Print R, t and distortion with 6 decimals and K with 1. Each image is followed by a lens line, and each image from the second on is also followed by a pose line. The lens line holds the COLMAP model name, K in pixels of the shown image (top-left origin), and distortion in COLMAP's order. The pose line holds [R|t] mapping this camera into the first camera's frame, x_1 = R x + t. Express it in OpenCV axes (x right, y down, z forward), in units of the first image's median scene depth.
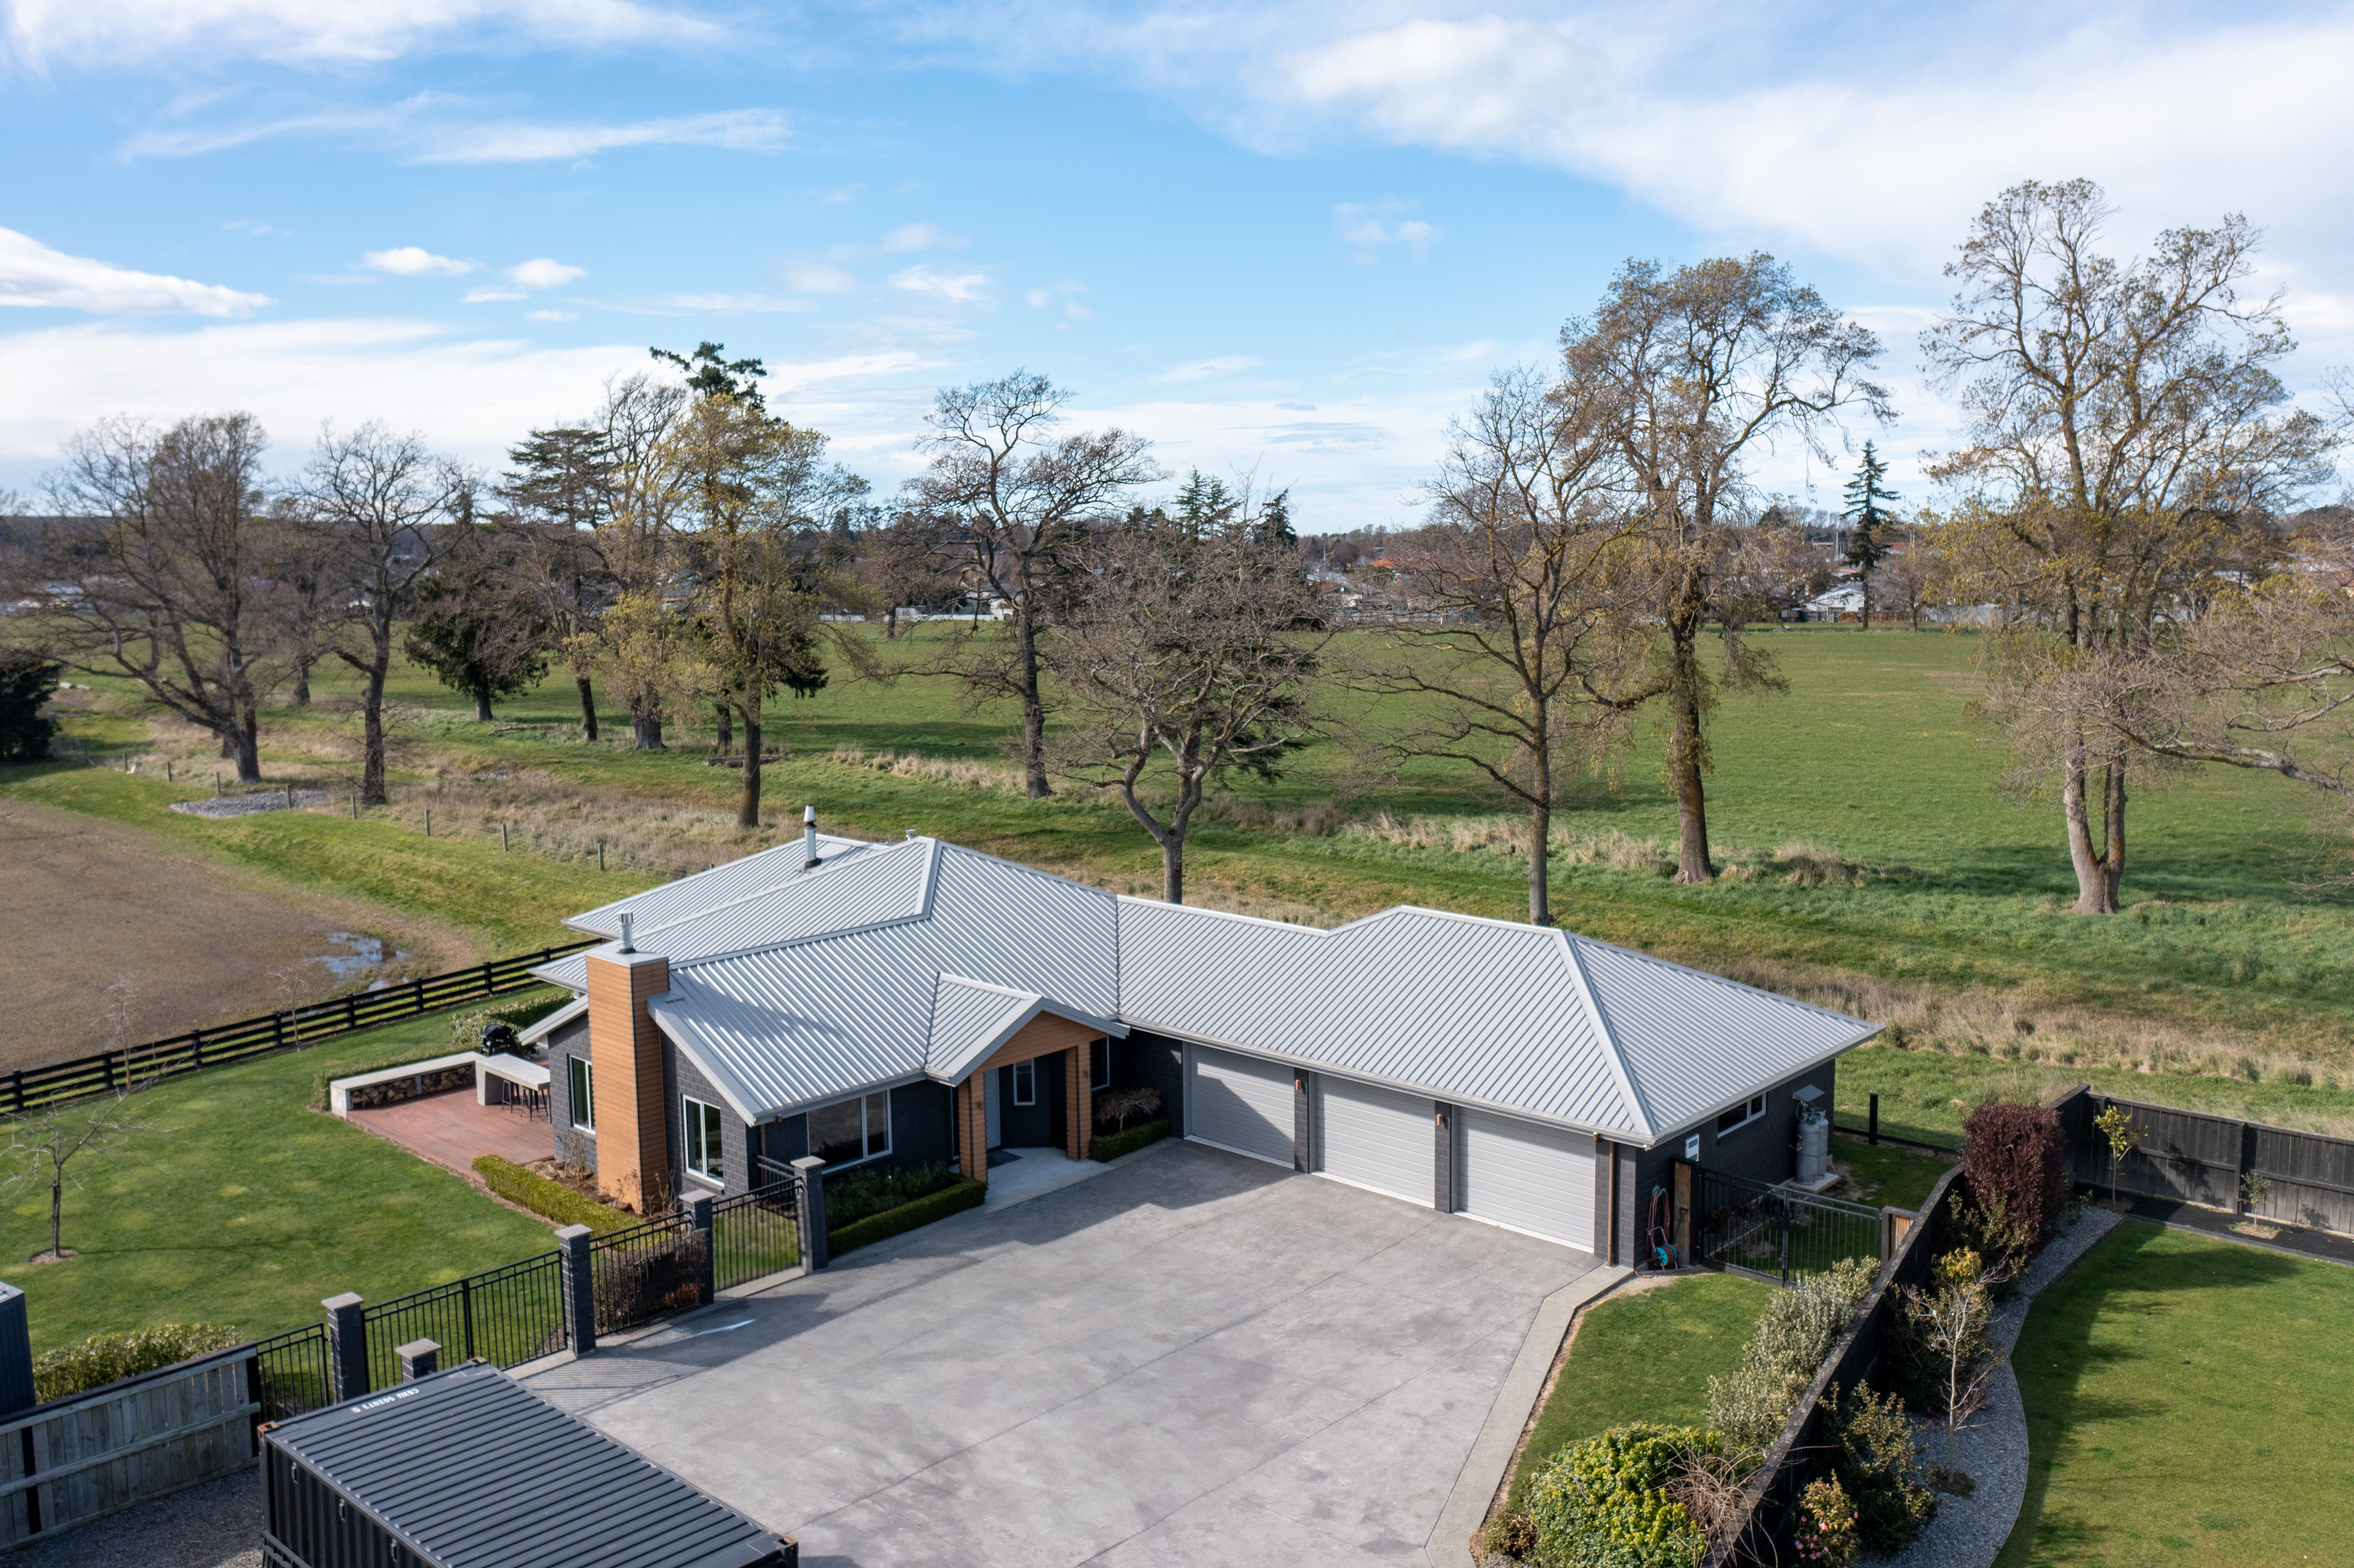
lens RADIAL K [[1891.6, 0, 1177.0], [0, 1891.6, 784.0], [0, 0, 1]] dist [0.009293, -0.093256]
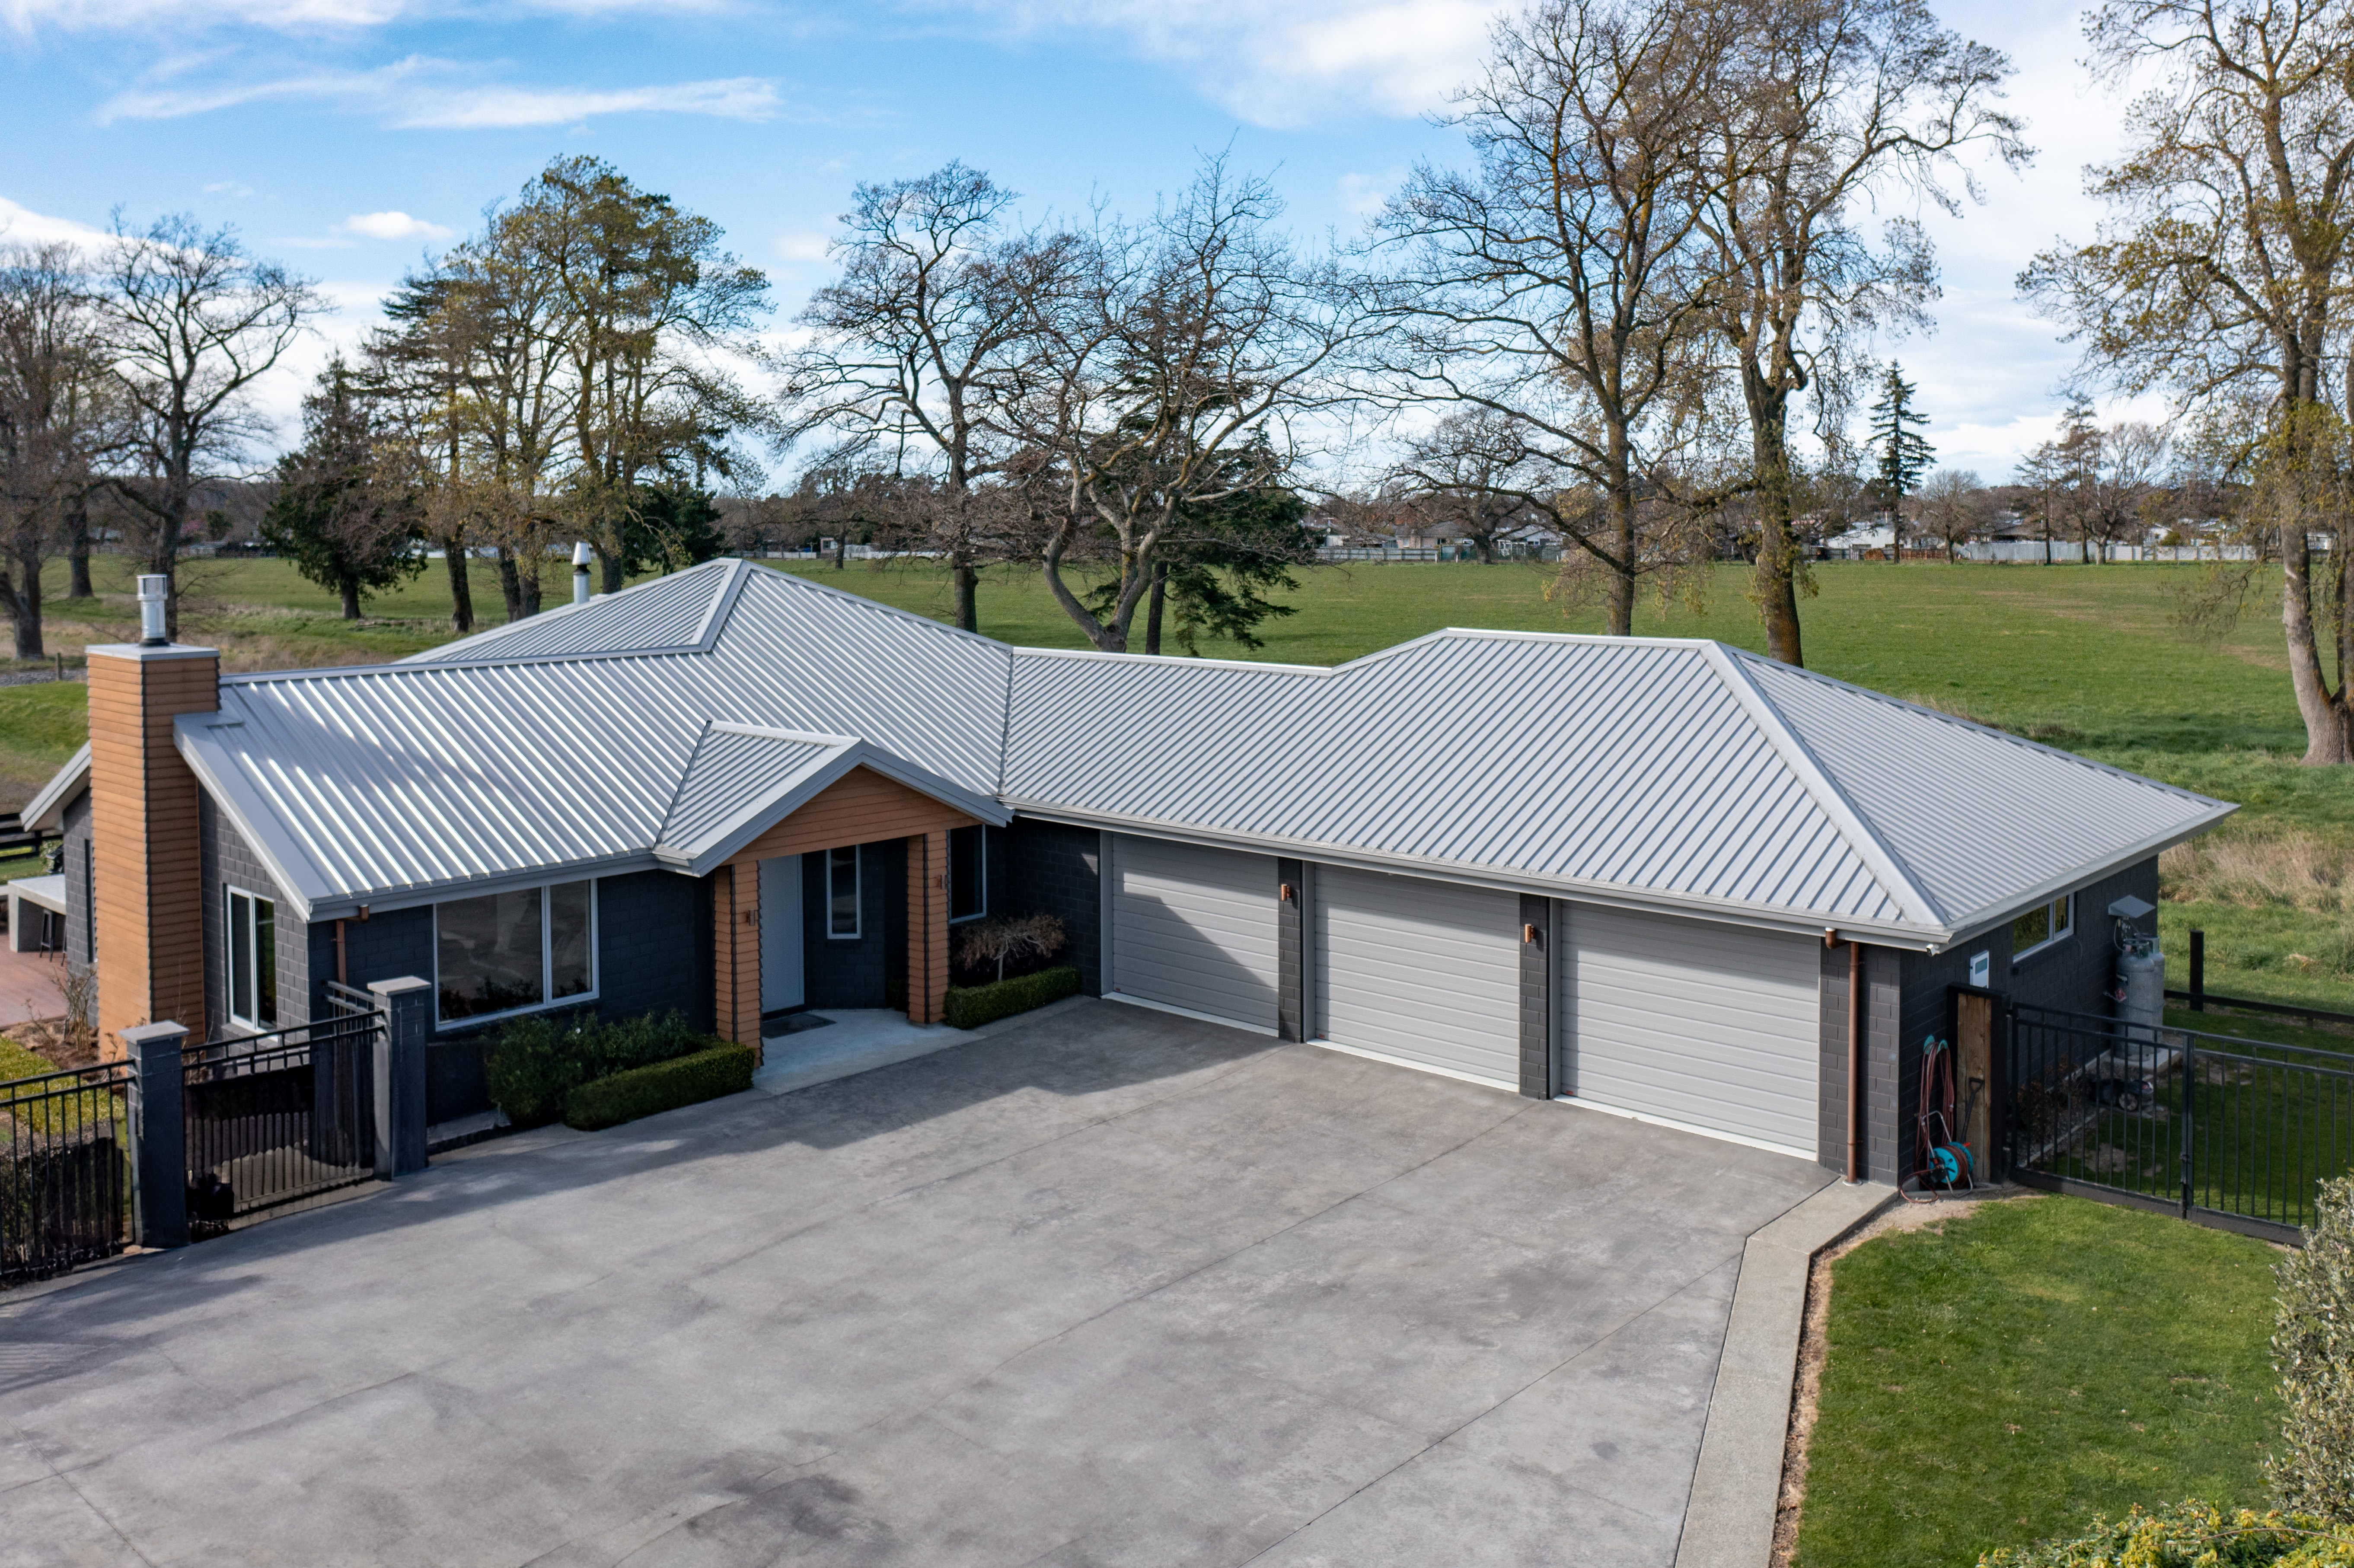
lens RADIAL K [[1975.6, 0, 1186.1], [0, 1975.6, 563.4], [0, 0, 1]] dist [-0.007528, -0.006689]
pose [[0.999838, 0.009026, 0.015559, 0.021846], [-0.007455, 0.995132, -0.098274, 0.117254], [-0.016370, 0.098142, 0.995038, 0.364573]]
